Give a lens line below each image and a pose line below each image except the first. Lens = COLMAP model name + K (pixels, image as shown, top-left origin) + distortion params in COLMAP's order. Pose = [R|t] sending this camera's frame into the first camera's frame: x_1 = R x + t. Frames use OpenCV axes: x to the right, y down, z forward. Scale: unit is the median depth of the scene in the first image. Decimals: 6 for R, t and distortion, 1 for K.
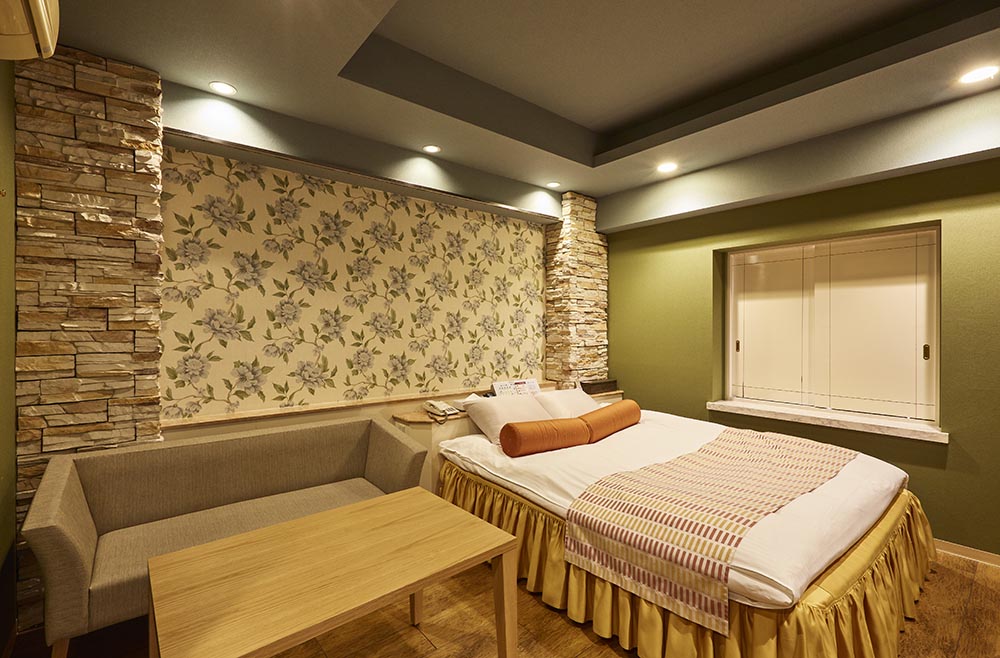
lens RADIAL K [[454.2, 0, 500.0], [0, 454.2, 329.0], [0, 0, 1]] dist [-0.001906, 0.000074]
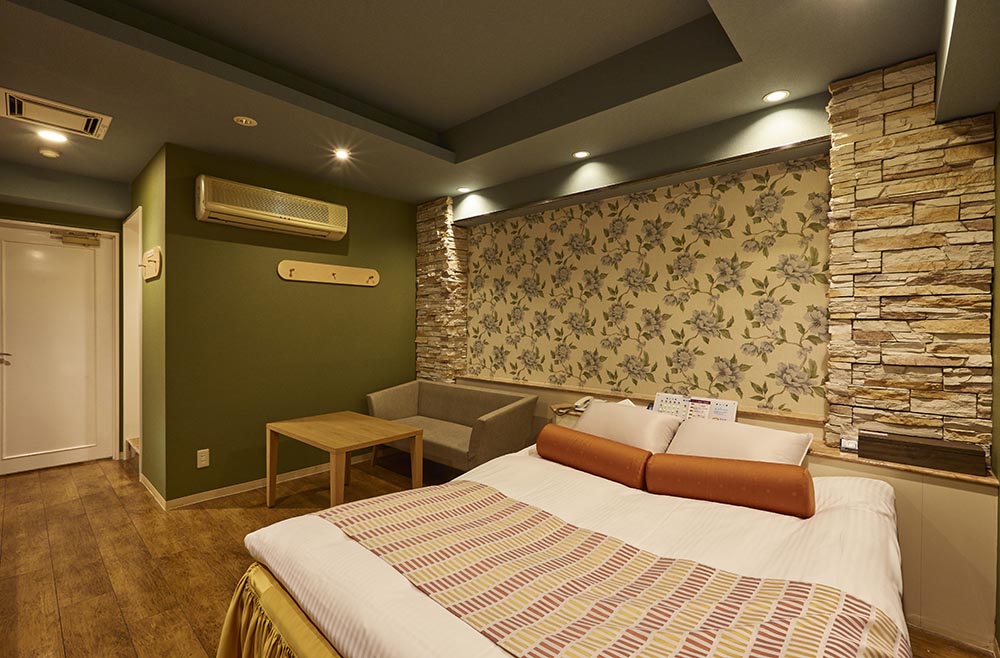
lens RADIAL K [[435.6, 0, 500.0], [0, 435.6, 329.0], [0, 0, 1]] dist [-0.019617, 0.000266]
pose [[0.130337, 0.009305, -0.991426, 0.747027], [-0.008625, 0.999929, 0.008251, -0.001693], [0.991432, 0.007475, 0.130408, 0.630995]]
